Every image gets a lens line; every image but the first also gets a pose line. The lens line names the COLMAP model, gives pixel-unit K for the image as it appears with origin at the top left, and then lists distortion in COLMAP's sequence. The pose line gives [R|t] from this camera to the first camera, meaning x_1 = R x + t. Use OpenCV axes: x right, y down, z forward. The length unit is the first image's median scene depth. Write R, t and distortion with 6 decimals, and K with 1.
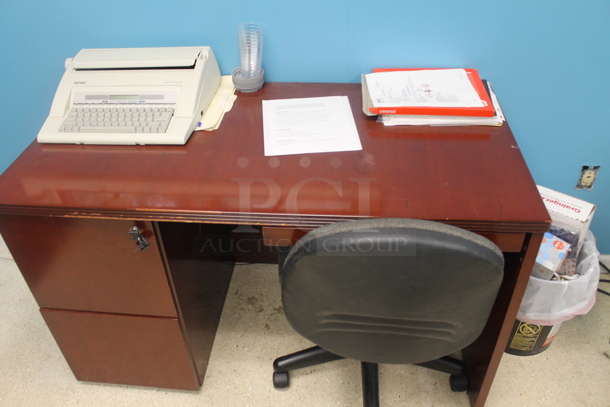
lens RADIAL K [[523.8, 0, 305.4], [0, 523.8, 194.7], [0, 0, 1]] dist [-0.163494, 0.134013]
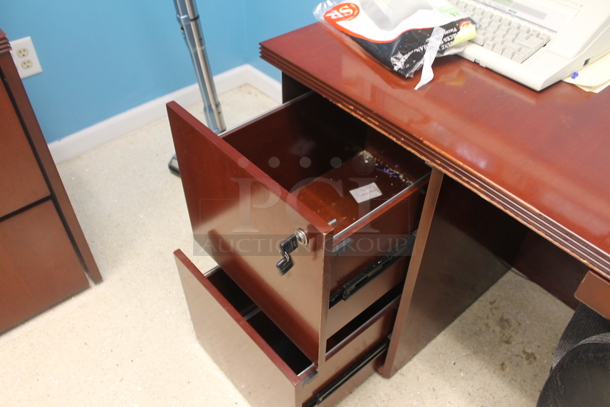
lens RADIAL K [[523.8, 0, 305.4], [0, 523.8, 194.7], [0, 0, 1]] dist [-0.163494, 0.134013]
pose [[0.716628, 0.501620, -0.484583, -0.056347], [-0.450554, 0.863312, 0.227360, 0.003324], [0.532395, 0.055398, 0.844681, 0.254712]]
